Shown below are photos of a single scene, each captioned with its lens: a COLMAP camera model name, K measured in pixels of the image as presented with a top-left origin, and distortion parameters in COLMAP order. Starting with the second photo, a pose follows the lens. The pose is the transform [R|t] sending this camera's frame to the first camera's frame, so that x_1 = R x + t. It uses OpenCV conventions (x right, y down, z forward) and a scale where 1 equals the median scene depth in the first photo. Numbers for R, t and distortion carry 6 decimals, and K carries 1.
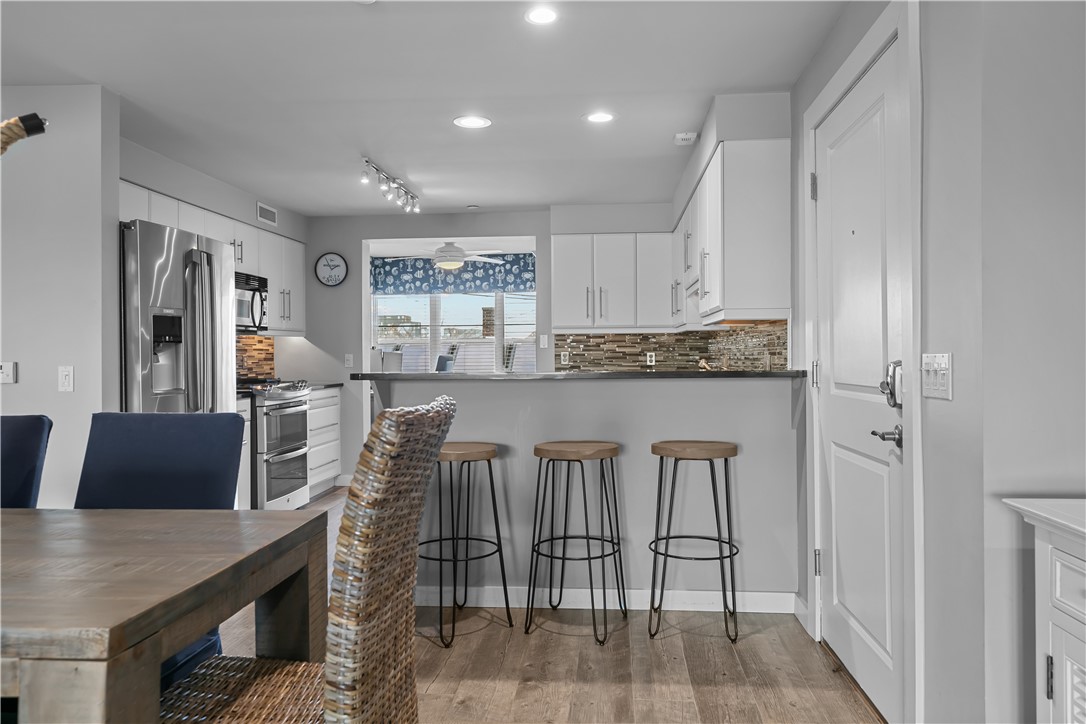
lens RADIAL K [[765.6, 0, 551.3], [0, 765.6, 354.1], [0, 0, 1]] dist [0.005507, -0.001188]
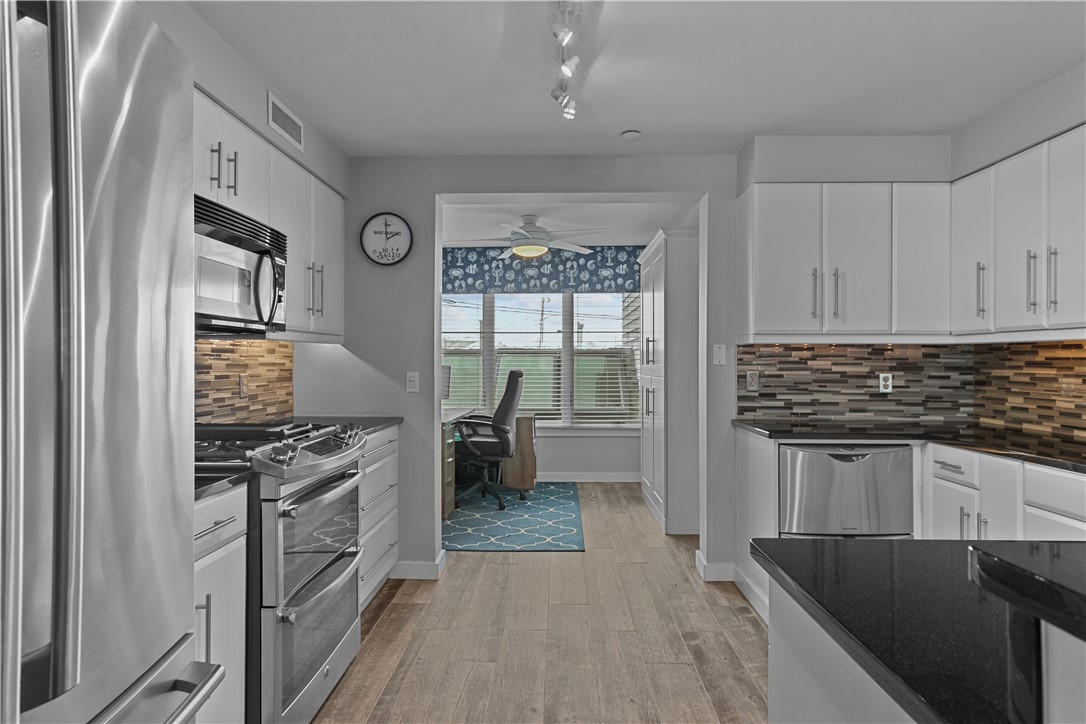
lens RADIAL K [[605.0, 0, 546.5], [0, 605.0, 356.7], [0, 0, 1]] dist [0.002563, -0.000243]
pose [[0.997847, 0.008842, 0.064983, -0.200257], [-0.008380, 0.999938, -0.007373, -0.010568], [-0.065045, 0.006812, 0.997859, 0.525218]]
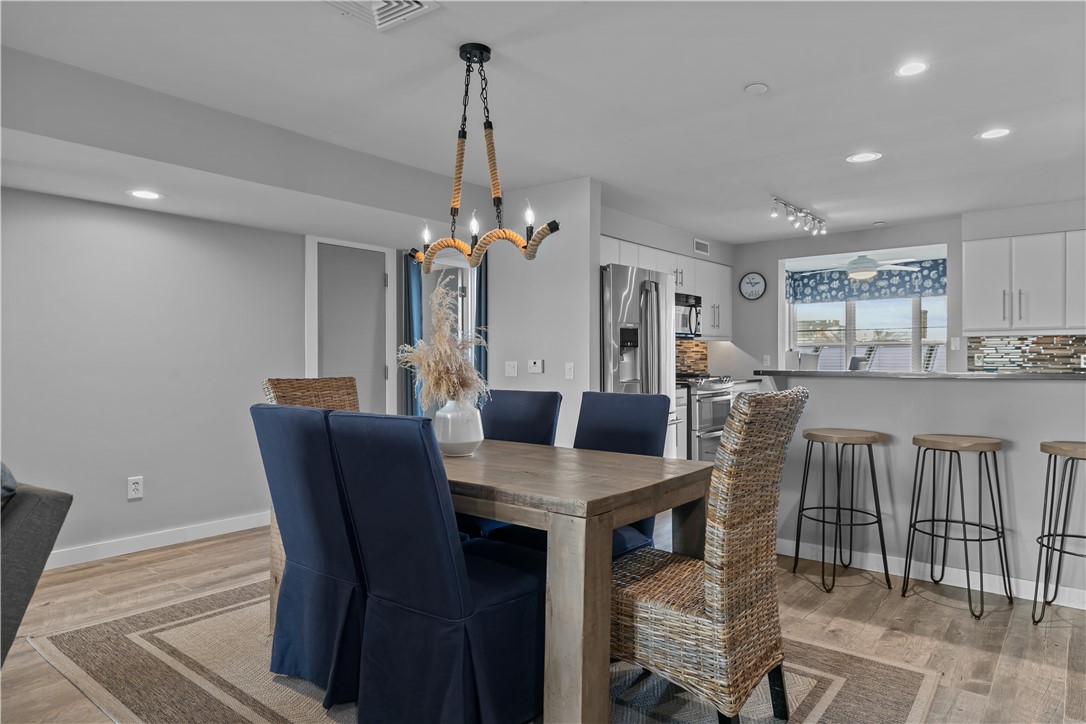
lens RADIAL K [[662.6, 0, 543.0], [0, 662.6, 362.0], [0, 0, 1]] dist [-0.000326, 0.000272]
pose [[0.822006, 0.009254, -0.569403, 0.045231], [-0.003131, 0.999926, 0.011731, -0.000528], [0.569470, -0.007860, 0.821975, -0.069407]]
